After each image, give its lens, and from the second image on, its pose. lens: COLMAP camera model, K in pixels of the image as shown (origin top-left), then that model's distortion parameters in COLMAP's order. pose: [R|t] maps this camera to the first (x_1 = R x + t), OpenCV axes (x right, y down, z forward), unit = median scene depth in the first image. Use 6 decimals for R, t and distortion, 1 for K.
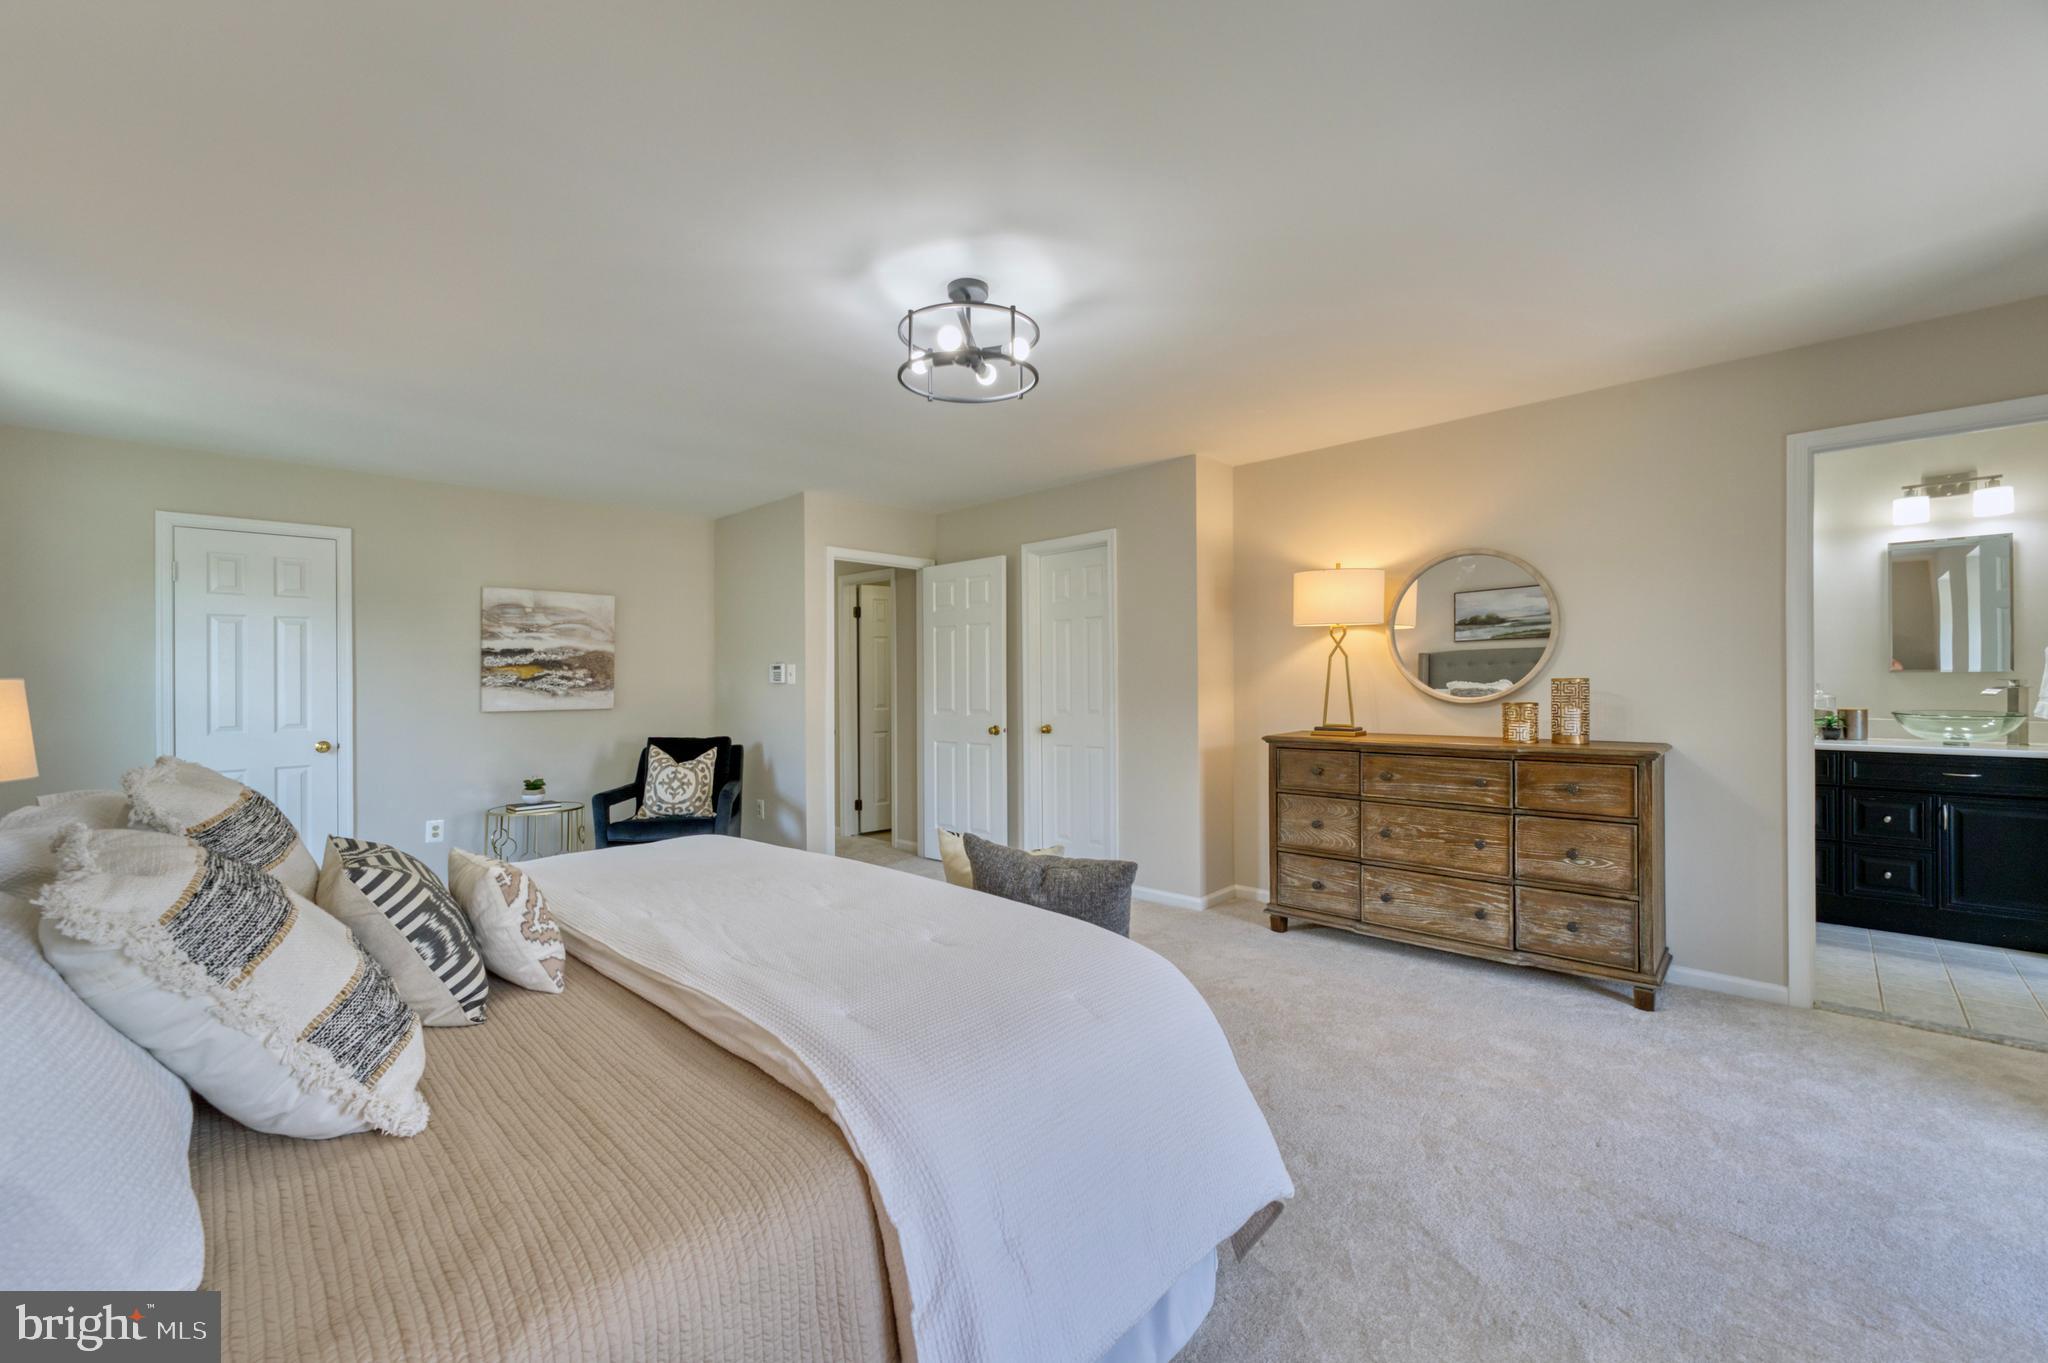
lens RADIAL K [[817.6, 0, 1024.0], [0, 817.6, 681.5], [0, 0, 1]] dist [0.000316, 0.000018]
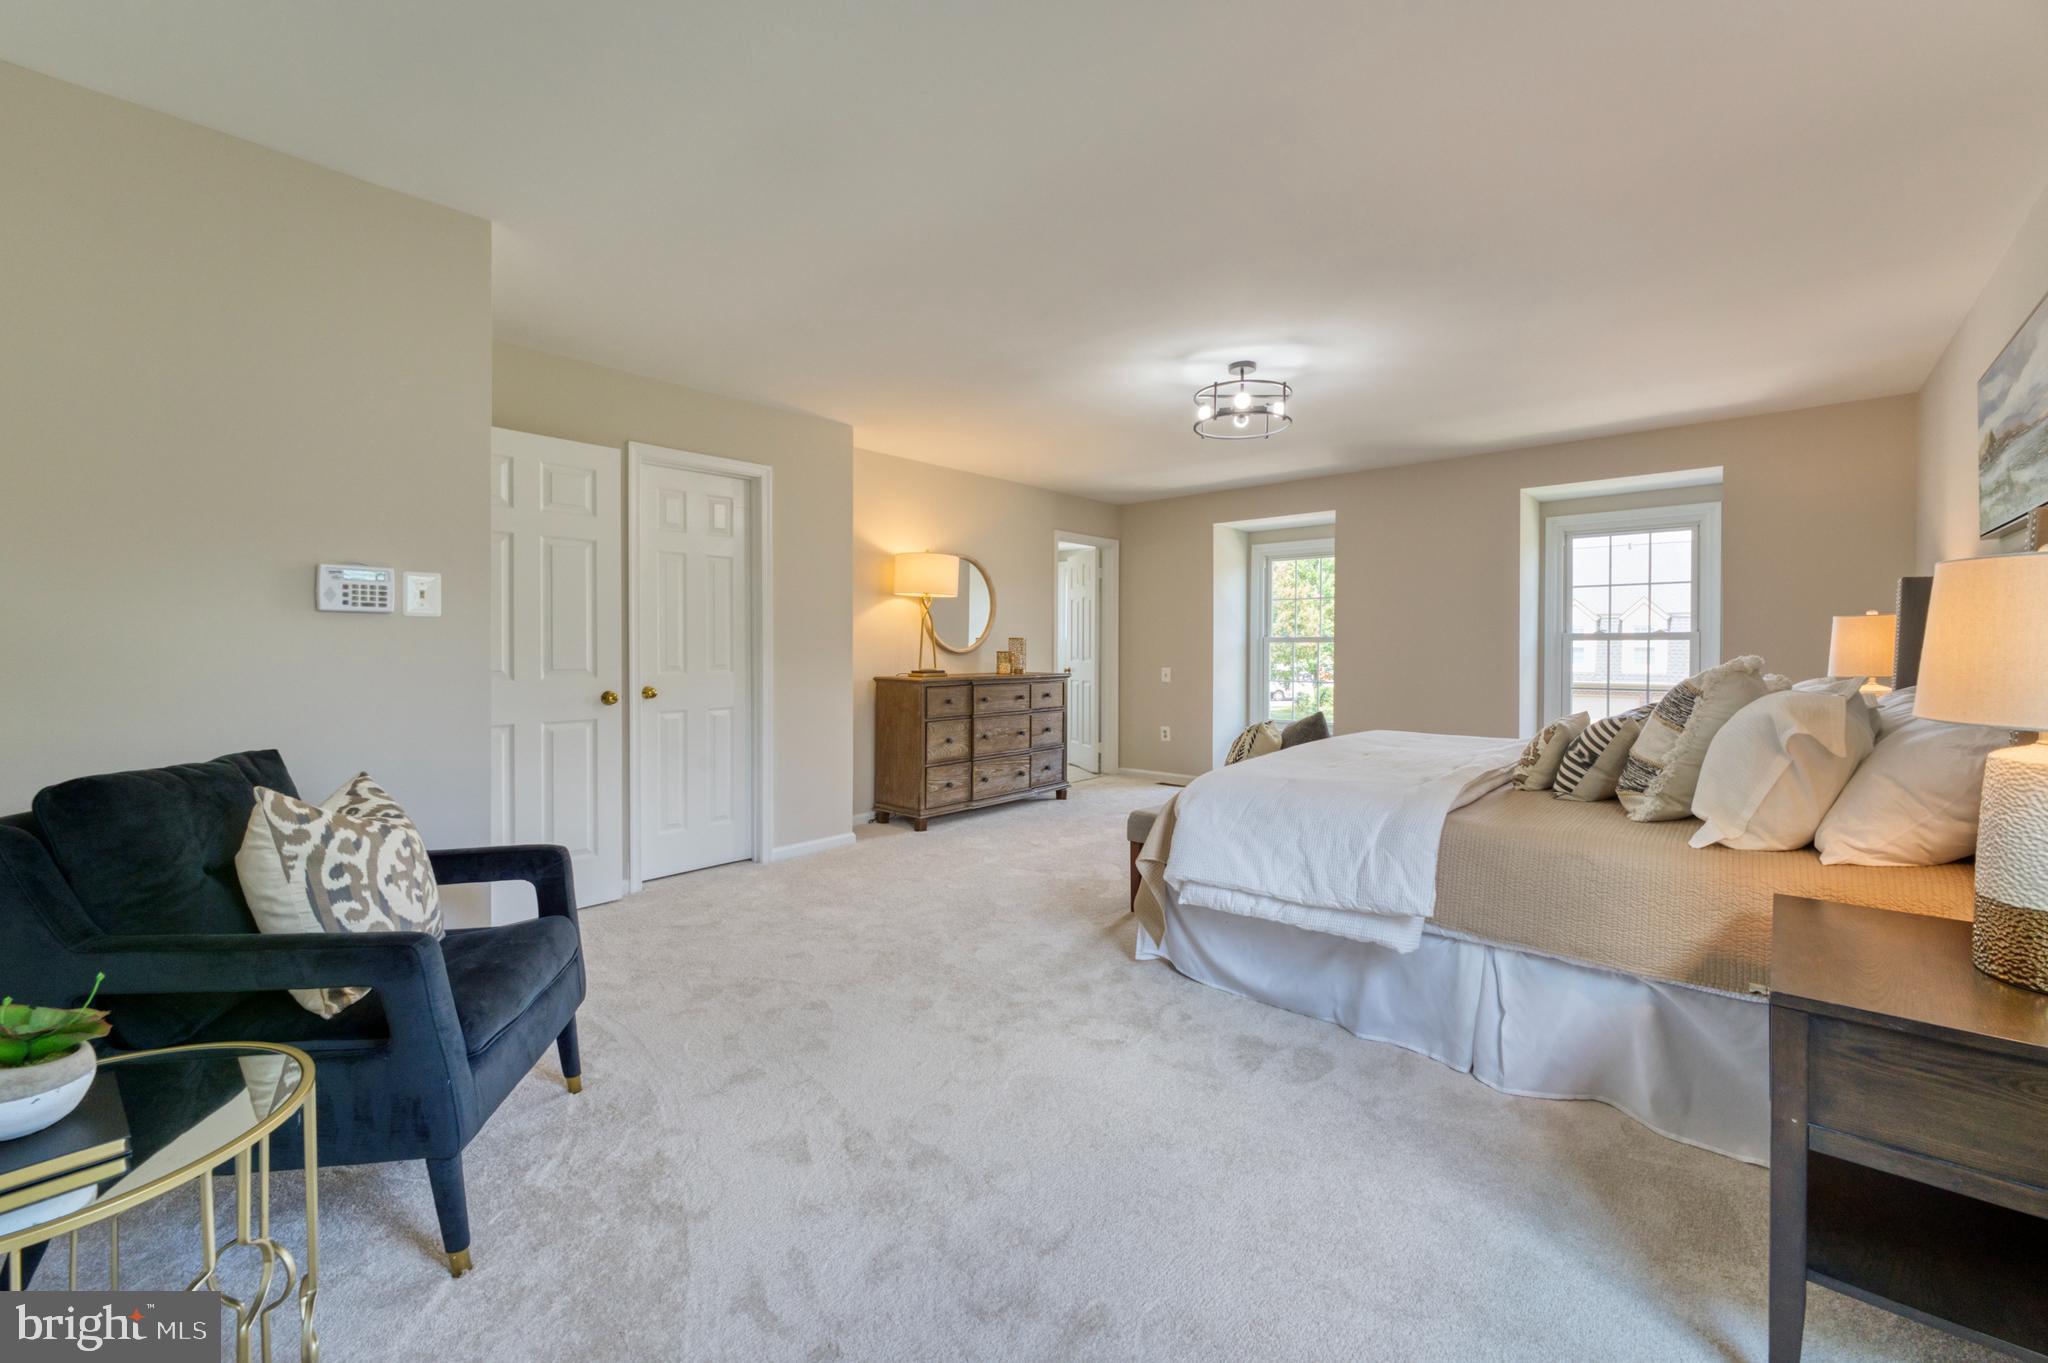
lens RADIAL K [[842.7, 0, 1028.3], [0, 842.7, 650.0], [0, 0, 1]] dist [-0.000210, -0.000011]
pose [[-0.053595, 0.013810, 0.998467, -0.825991], [0.002255, 0.999903, -0.013708, 0.032220], [-0.998560, 0.001517, -0.053621, 0.727426]]
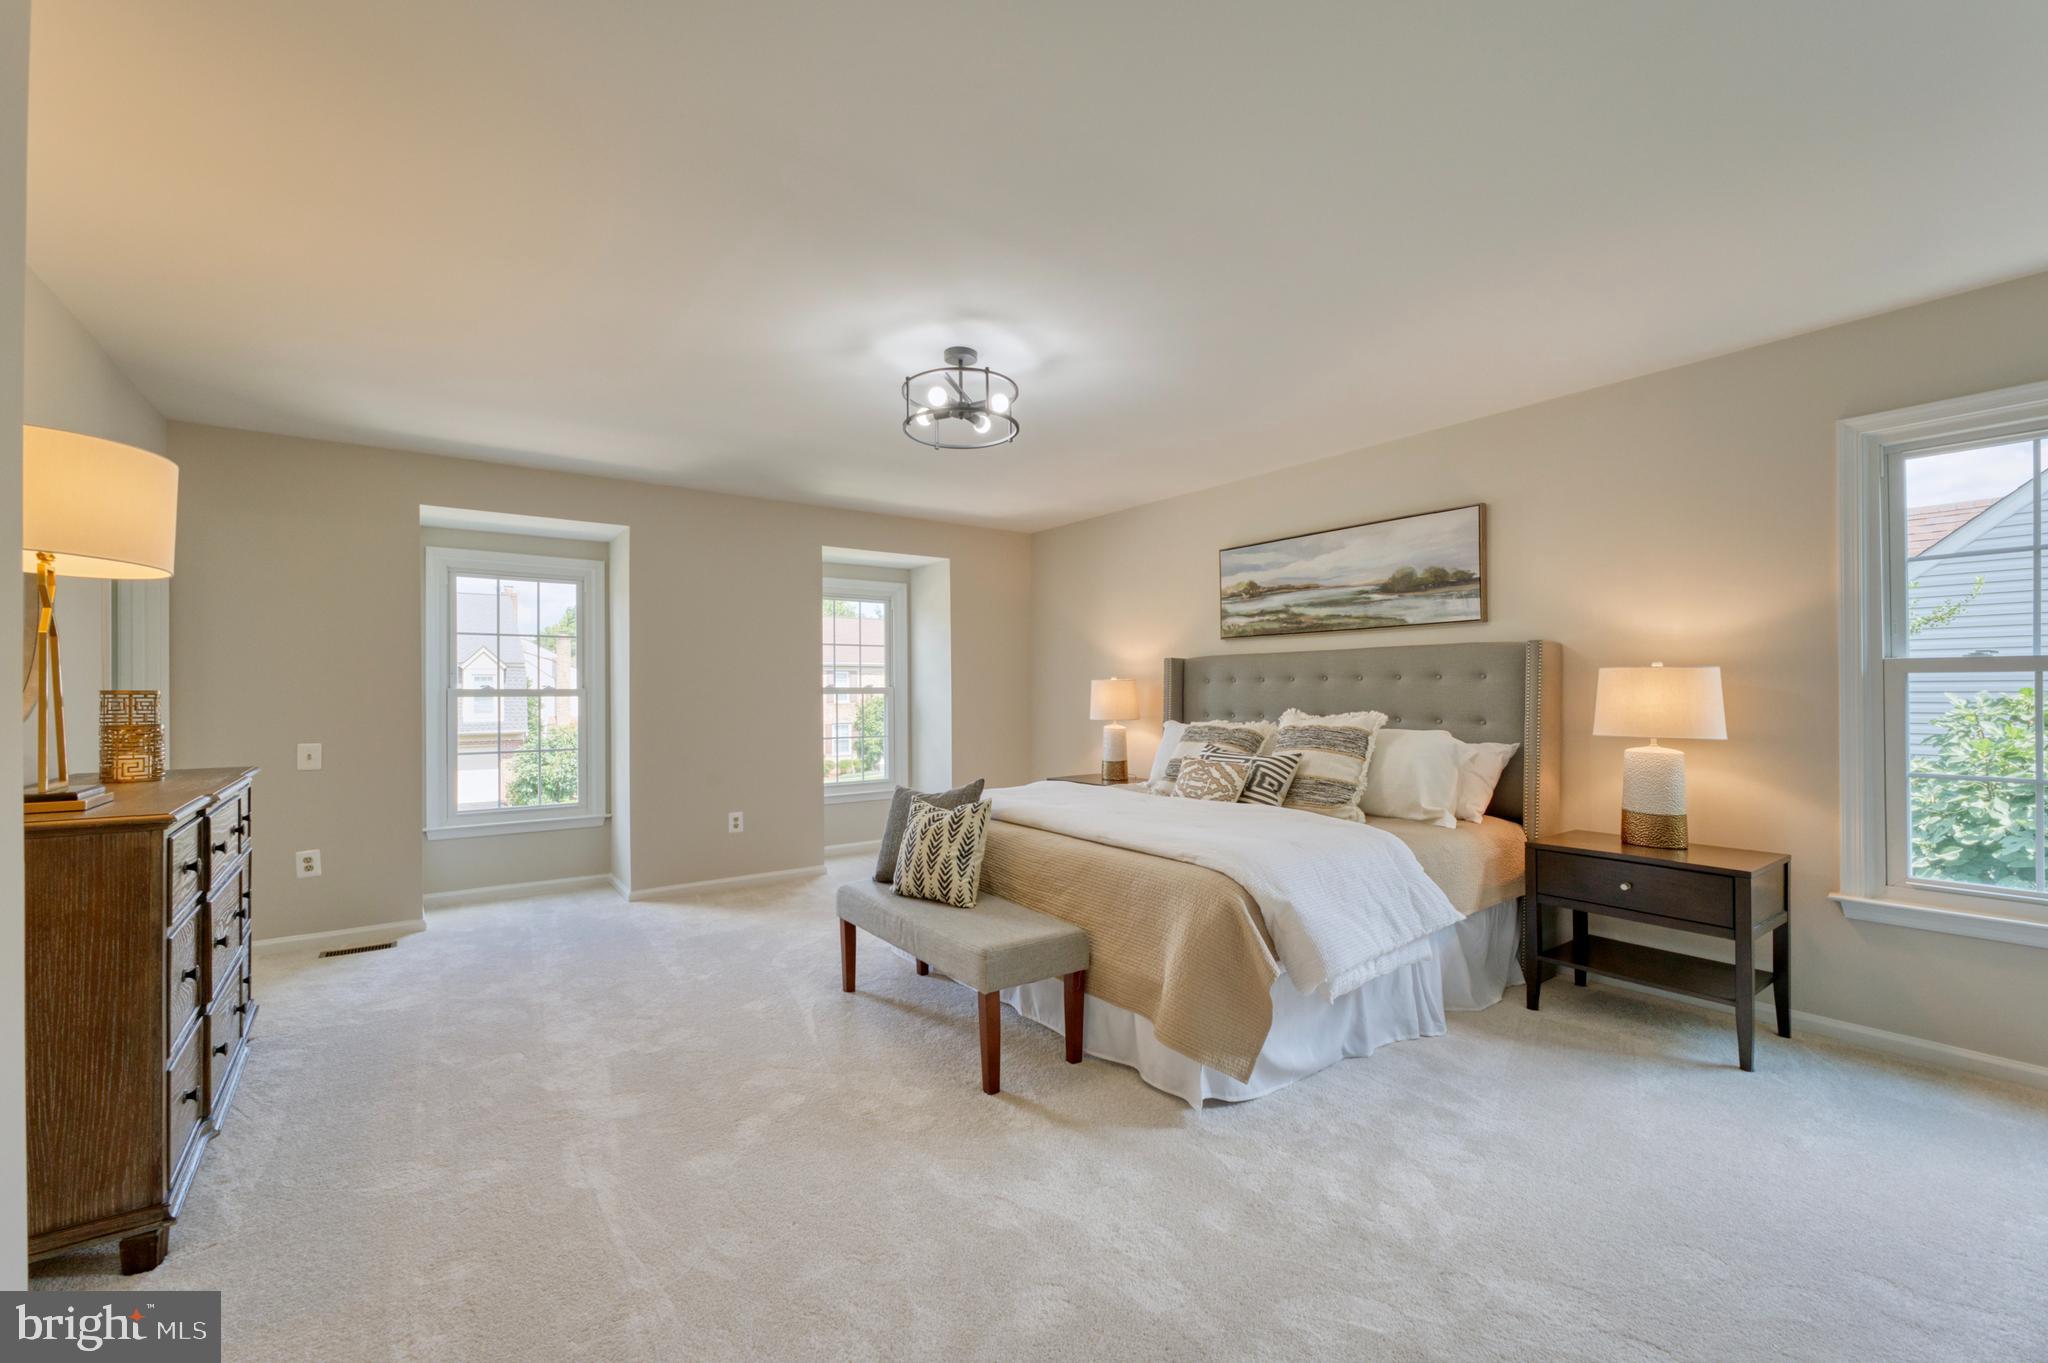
lens RADIAL K [[839.8, 0, 1032.9], [0, 839.8, 705.0], [0, 0, 1]] dist [0.001609, 0.000092]
pose [[-0.987508, 0.018043, 0.156529, -0.191315], [0.021384, 0.999578, 0.019682, 0.005461], [-0.156108, 0.022783, -0.987477, 1.095721]]
